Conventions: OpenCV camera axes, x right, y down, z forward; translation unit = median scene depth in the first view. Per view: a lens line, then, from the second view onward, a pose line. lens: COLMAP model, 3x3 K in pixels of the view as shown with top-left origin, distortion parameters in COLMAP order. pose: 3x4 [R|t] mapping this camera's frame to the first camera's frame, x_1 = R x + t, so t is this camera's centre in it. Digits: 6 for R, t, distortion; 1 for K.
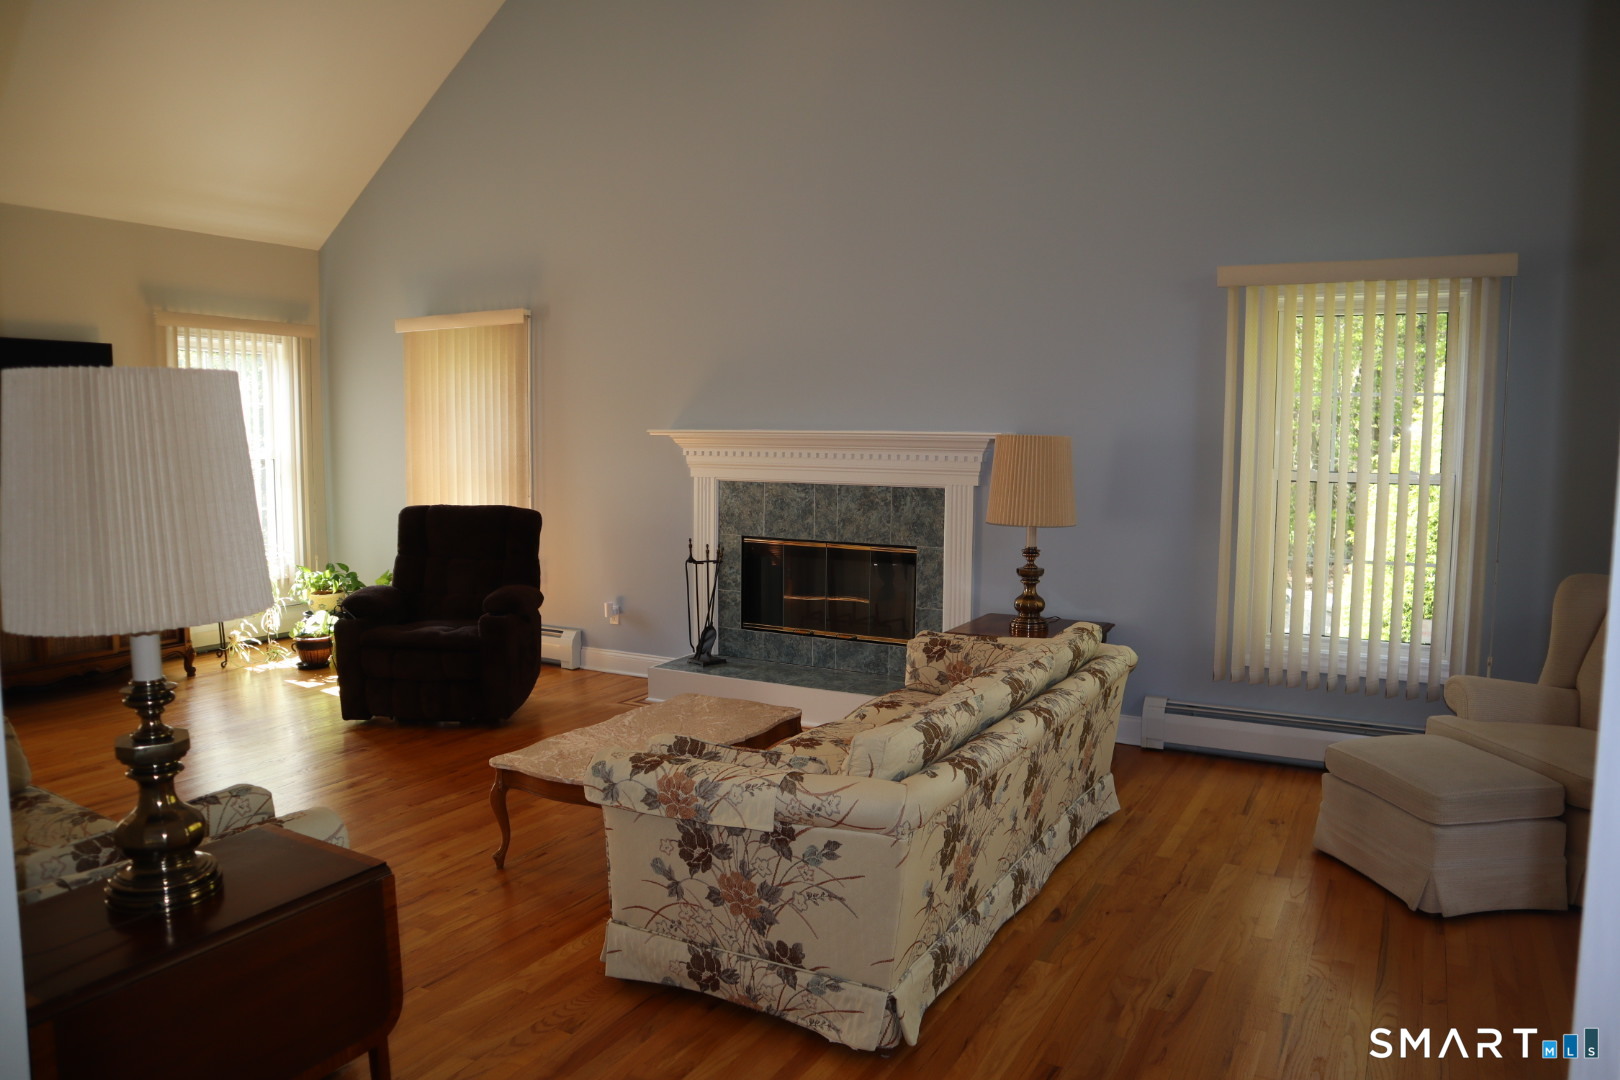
lens RADIAL K [[1110.1, 0, 809.6], [0, 1110.1, 542.2], [0, 0, 1]] dist [-0.068942, 0.020006]
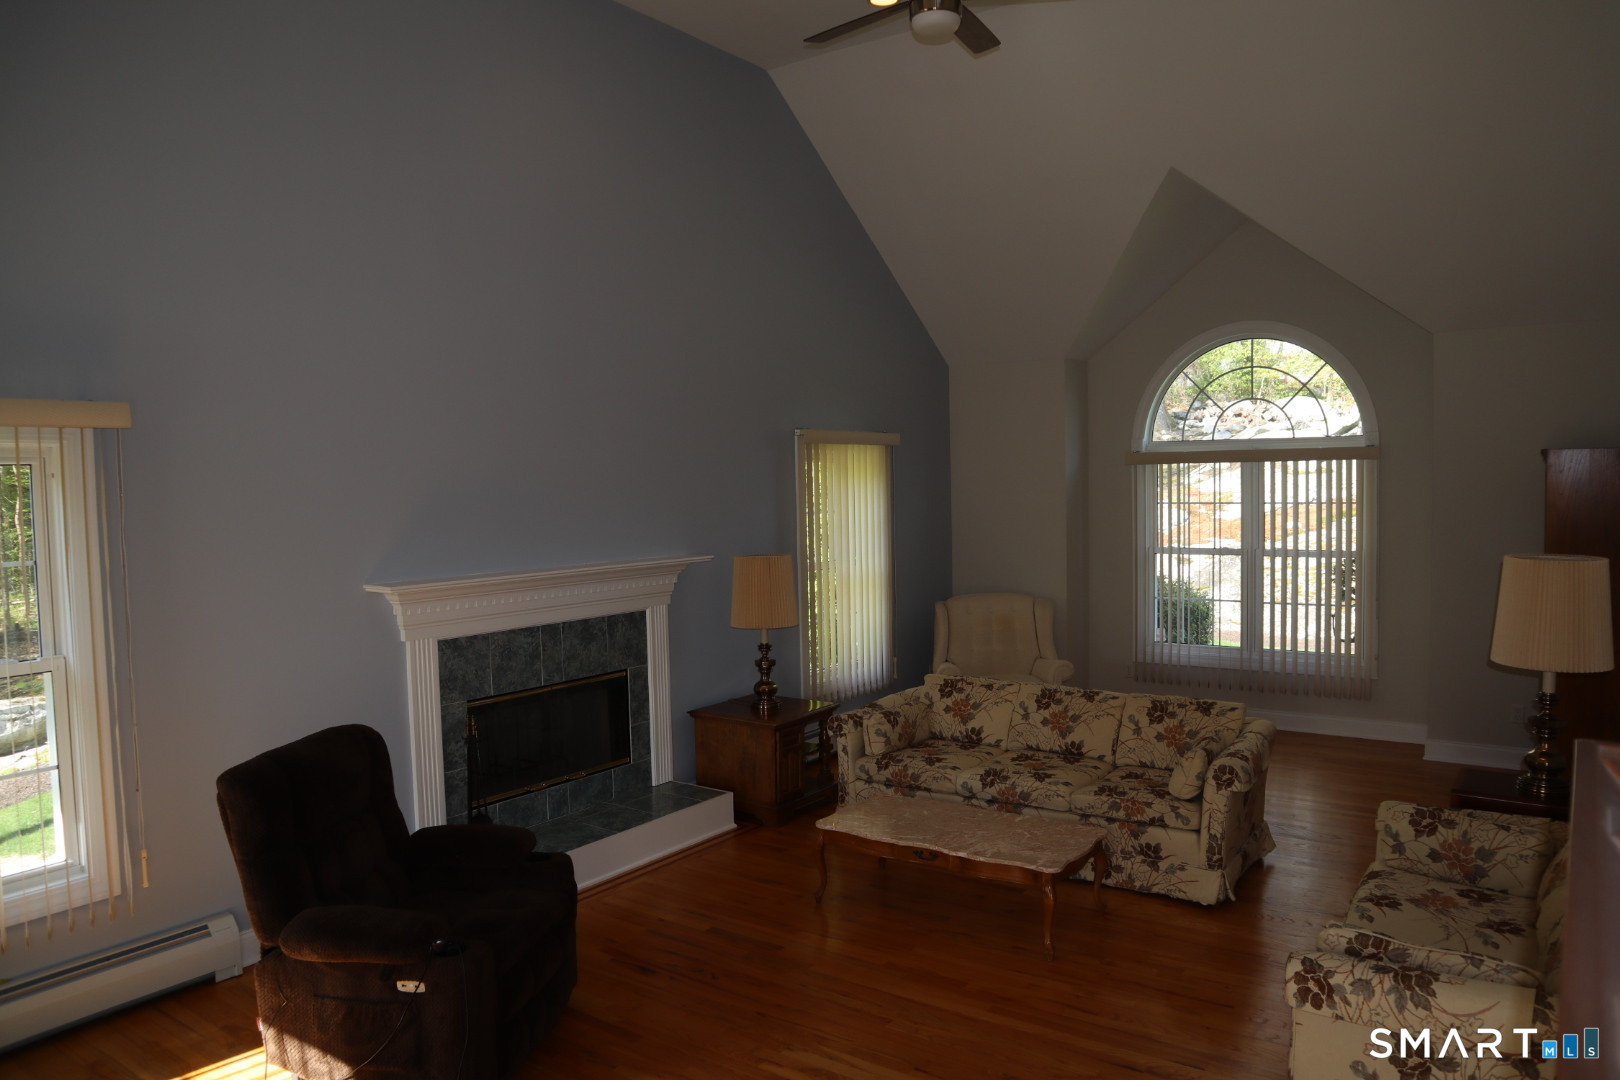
lens RADIAL K [[1110.1, 0, 810.1], [0, 1110.1, 539.8], [0, 0, 1]] dist [-0.068942, 0.020006]
pose [[0.114095, -0.062933, 0.991475, -0.897587], [0.113178, 0.992318, 0.049962, -0.146710], [-0.987002, 0.106513, 0.120342, 0.662563]]
